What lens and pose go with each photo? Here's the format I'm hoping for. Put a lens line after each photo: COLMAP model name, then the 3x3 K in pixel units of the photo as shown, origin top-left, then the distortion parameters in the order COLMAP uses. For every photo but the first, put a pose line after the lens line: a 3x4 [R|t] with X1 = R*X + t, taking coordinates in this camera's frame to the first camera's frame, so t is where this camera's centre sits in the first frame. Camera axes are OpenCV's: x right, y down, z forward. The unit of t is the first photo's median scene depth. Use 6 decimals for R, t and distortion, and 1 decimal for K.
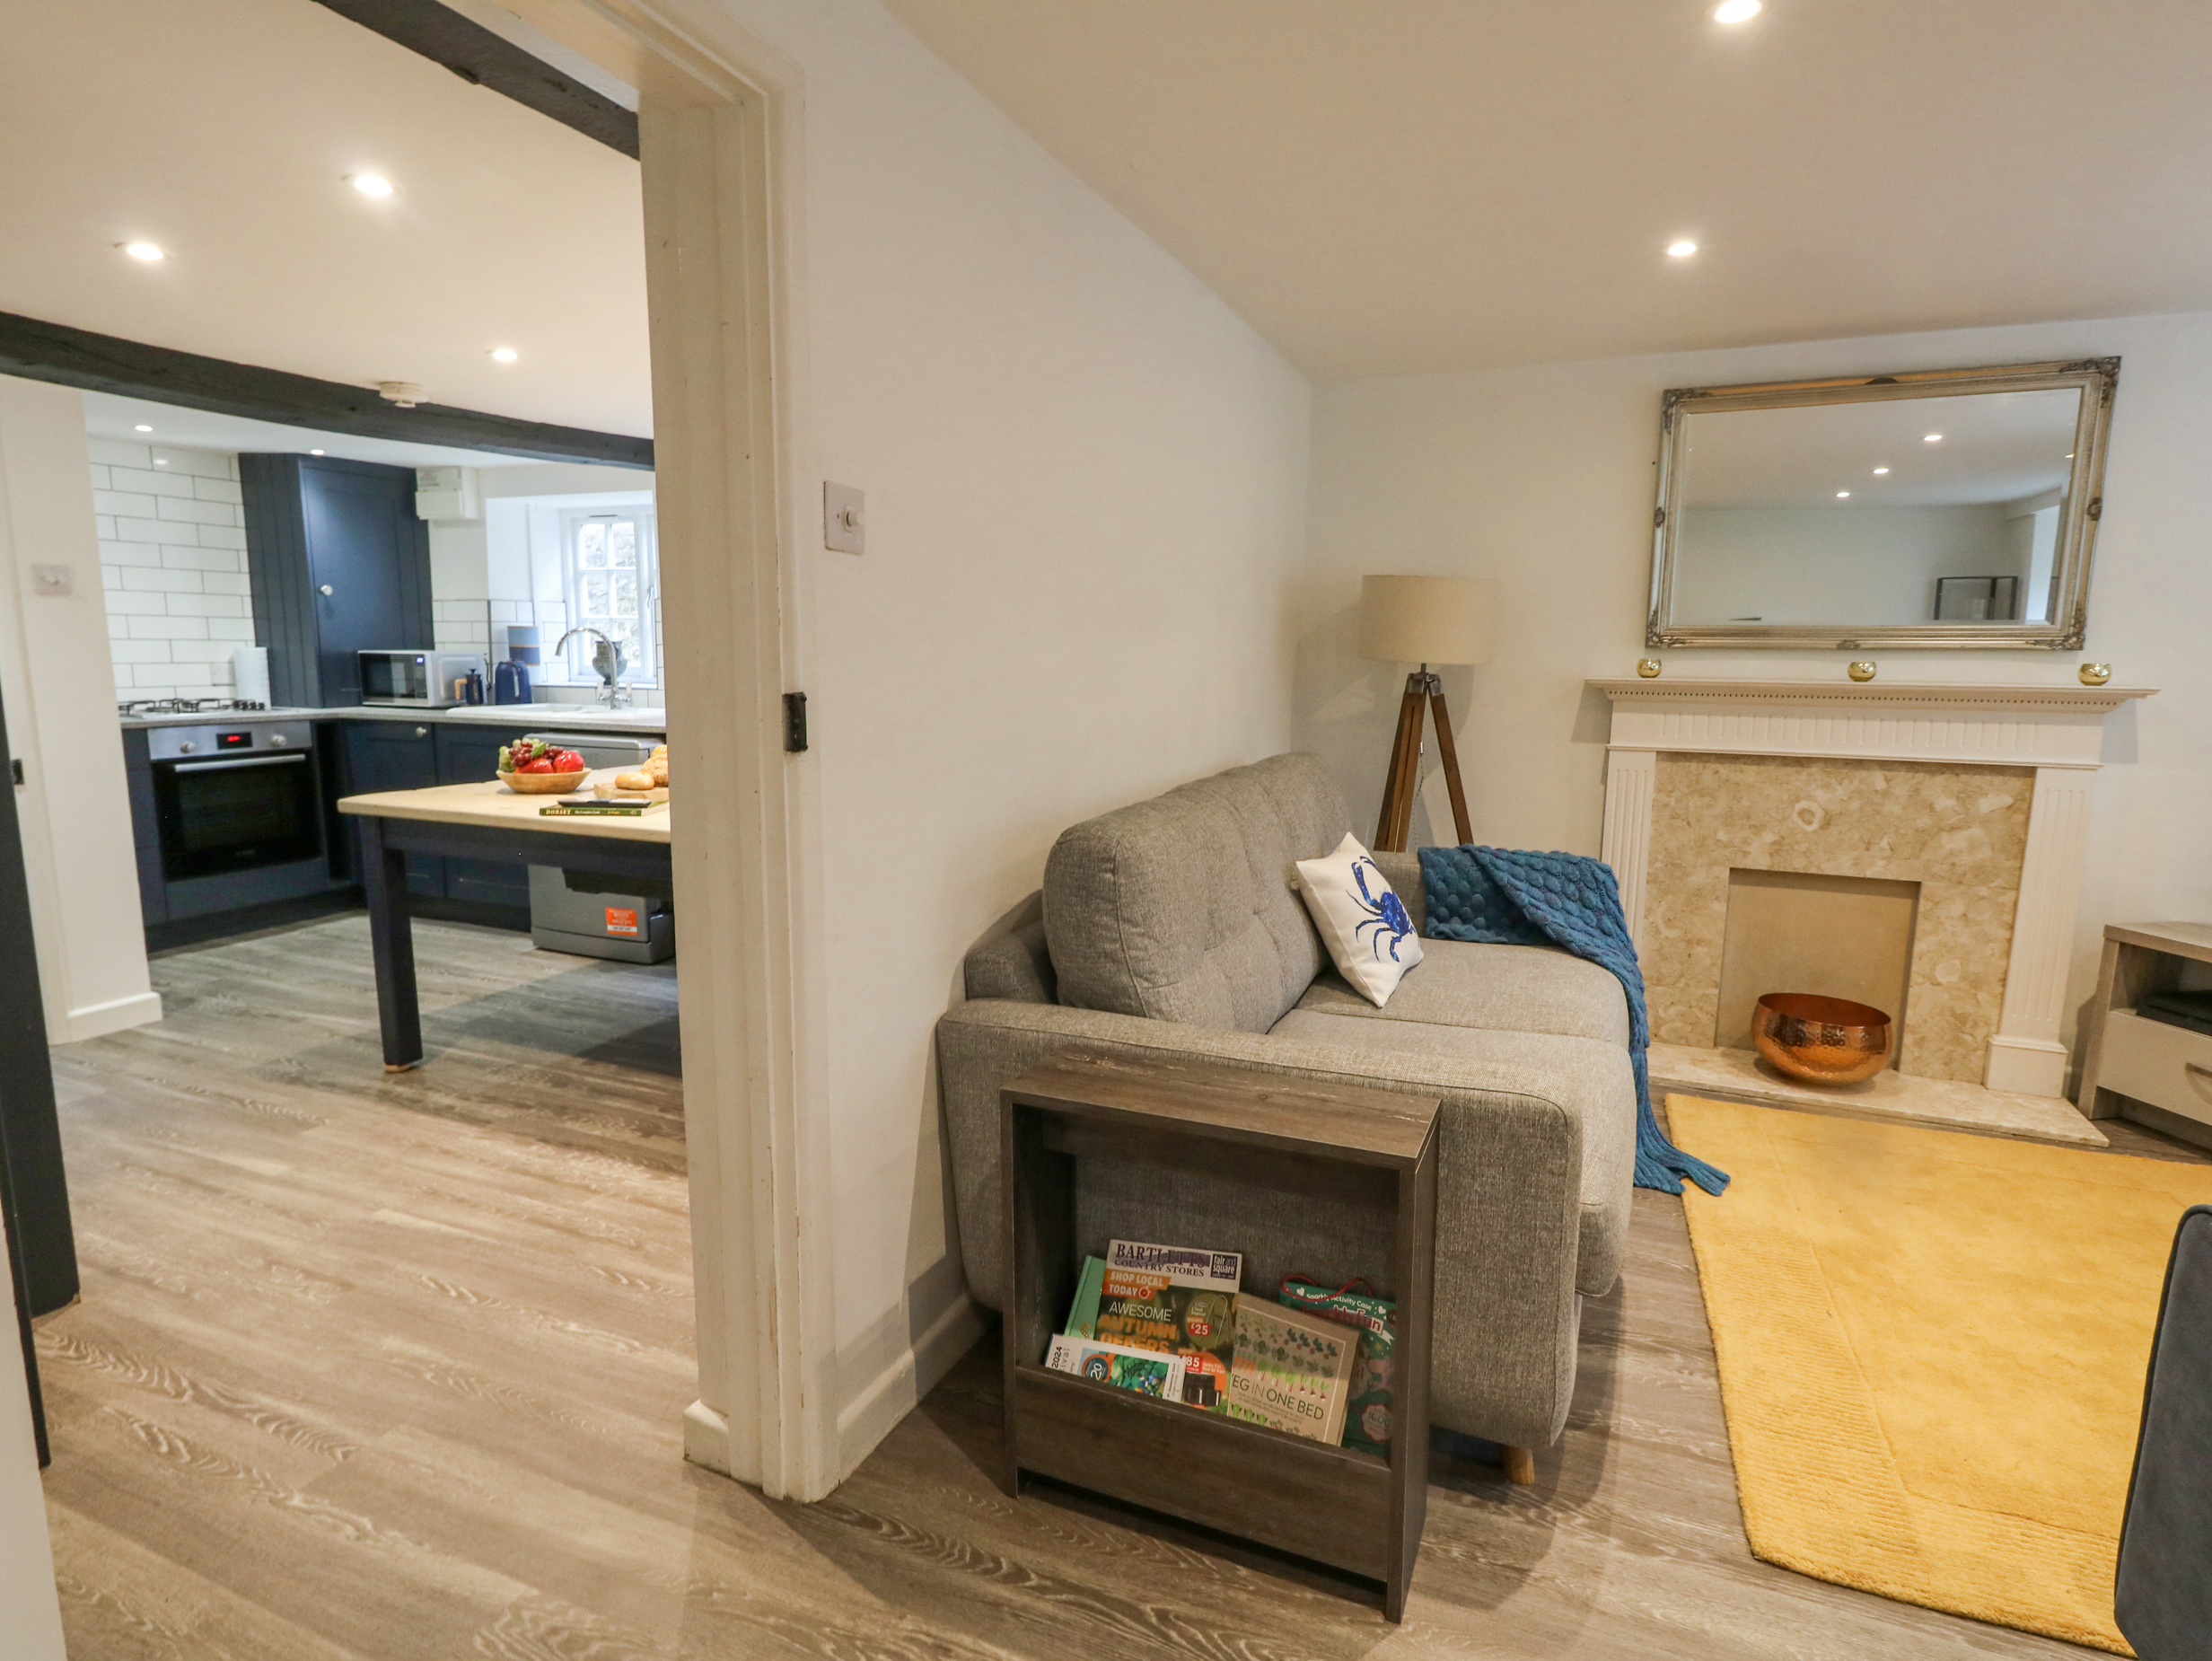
lens RADIAL K [[1149.1, 0, 1114.9], [0, 1149.1, 818.2], [0, 0, 1]] dist [0.005121, -0.001125]
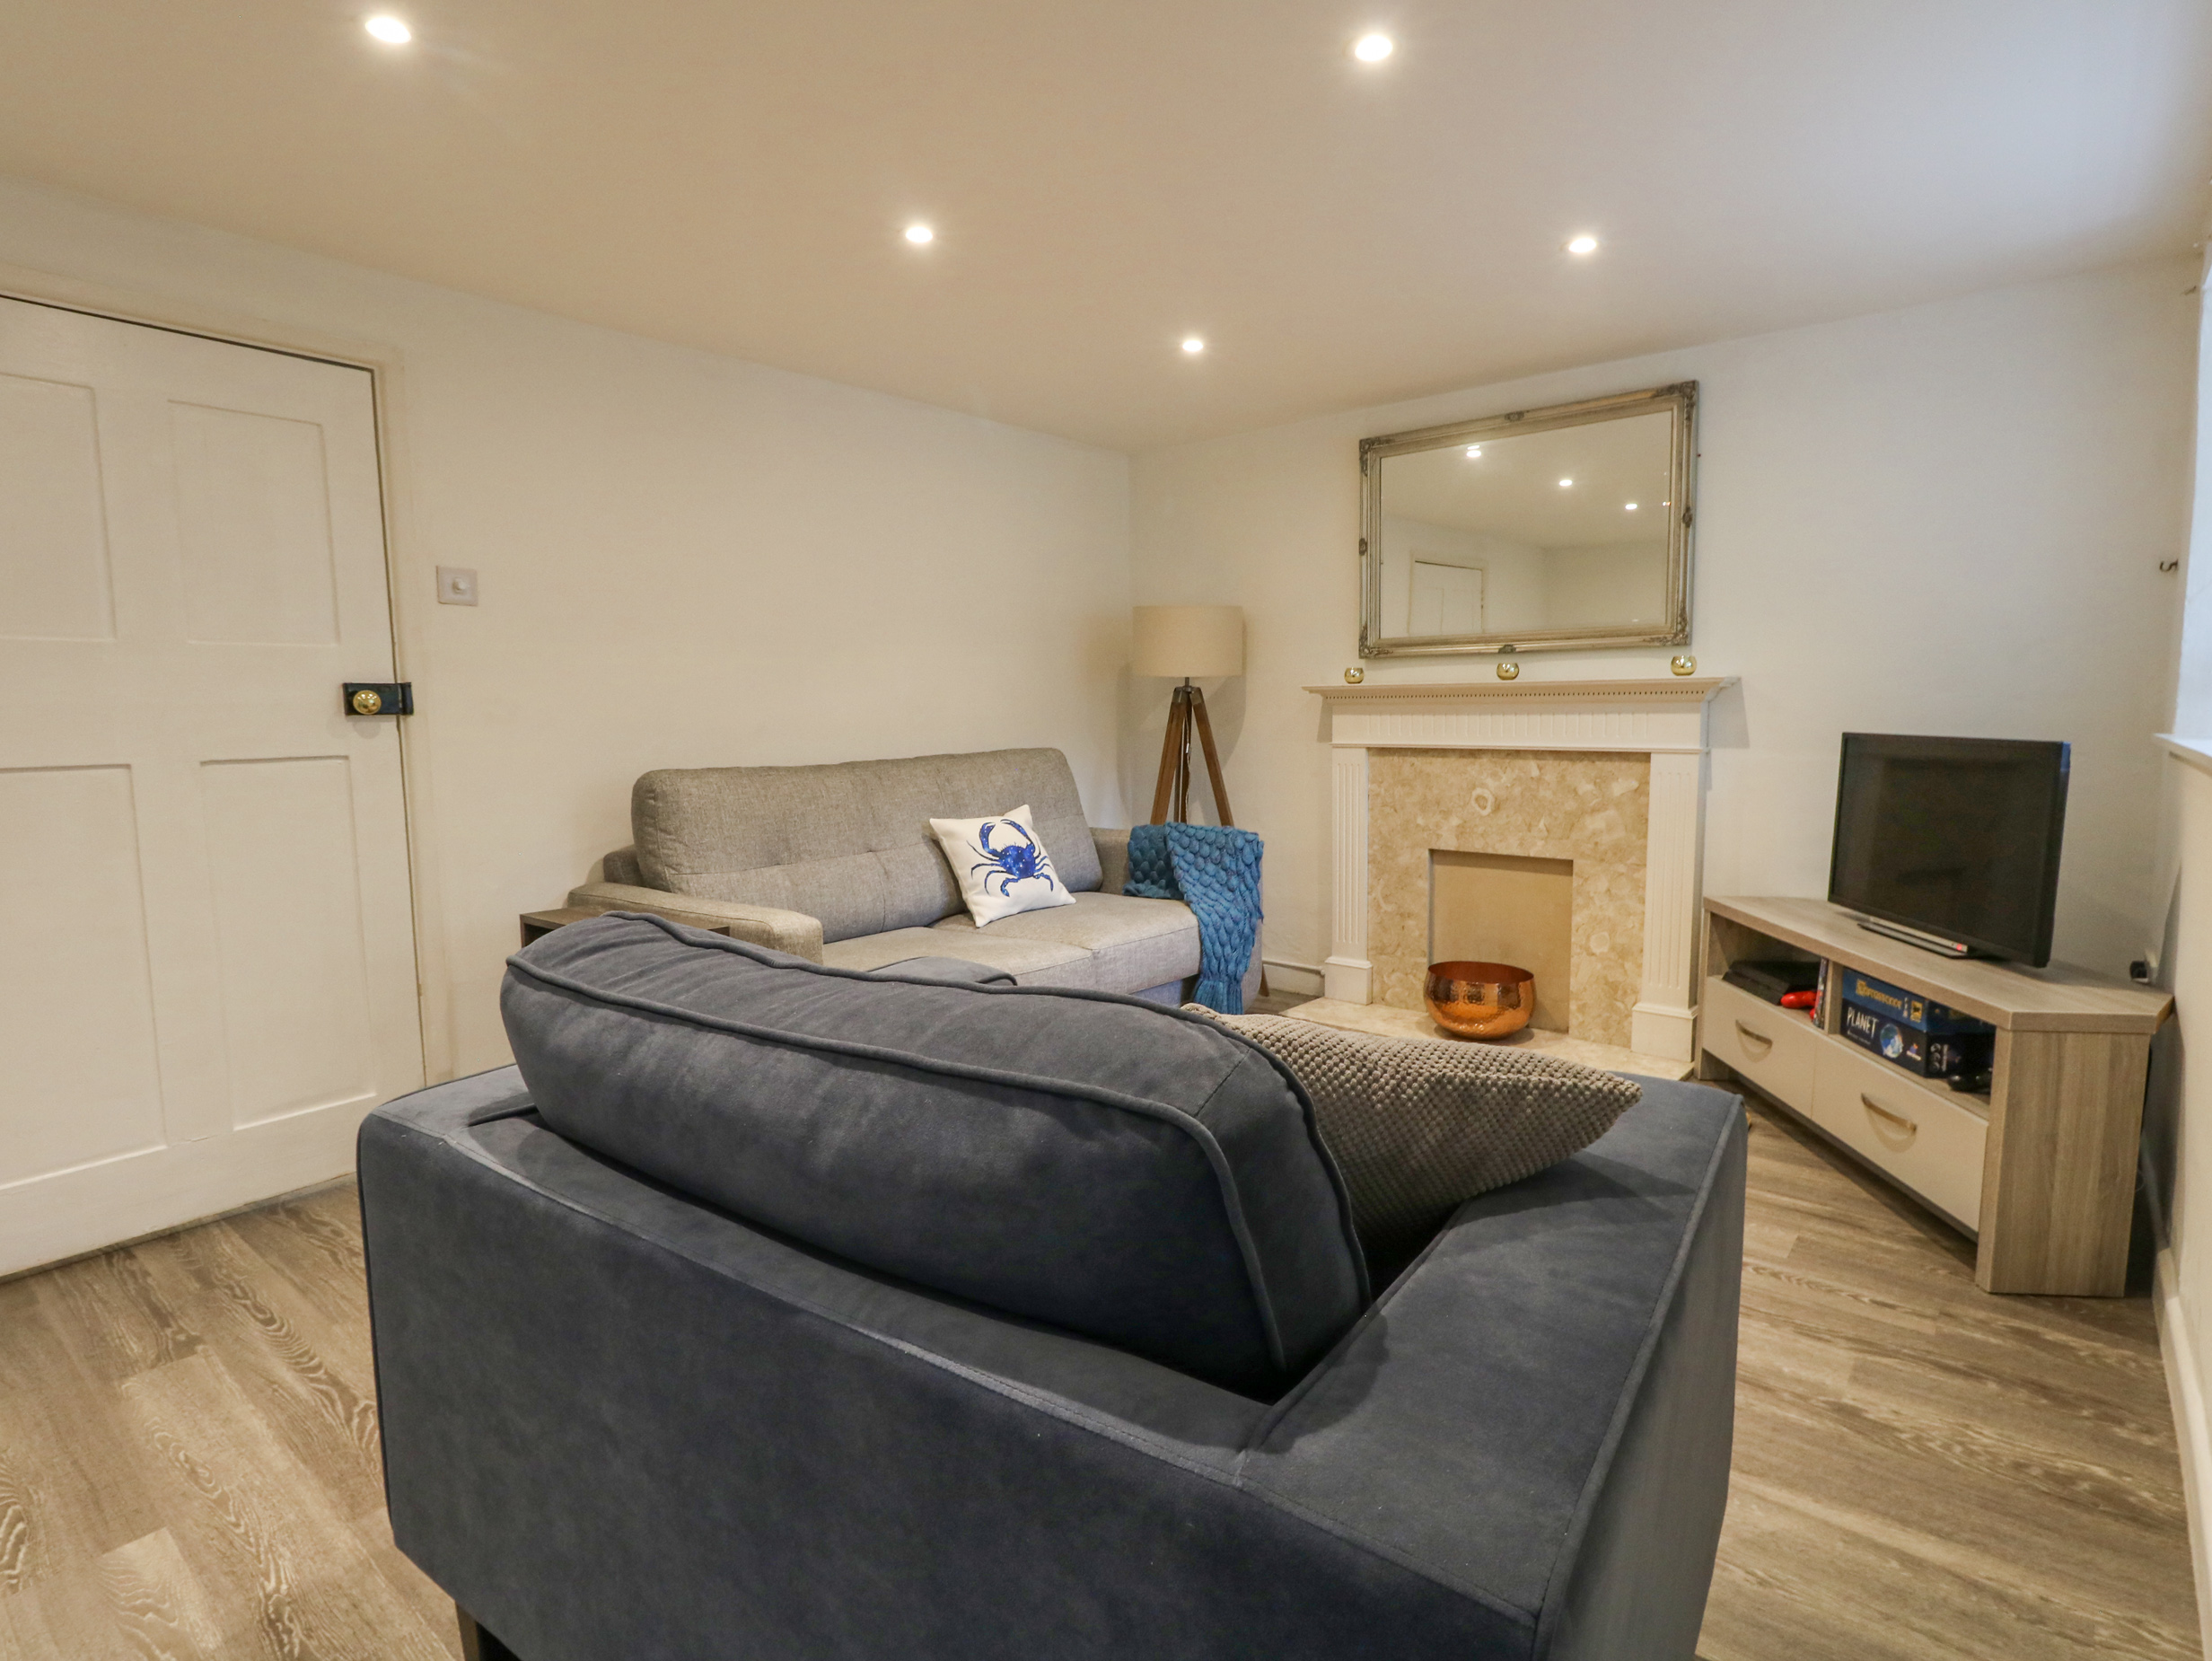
lens RADIAL K [[1149.1, 0, 1109.9], [0, 1149.1, 815.0], [0, 0, 1]] dist [0.005121, -0.001125]
pose [[0.956145, 0.006670, -0.292817, 0.604446], [-0.021108, 0.998710, -0.046173, 0.073135], [0.292132, 0.050328, 0.955053, -0.184581]]
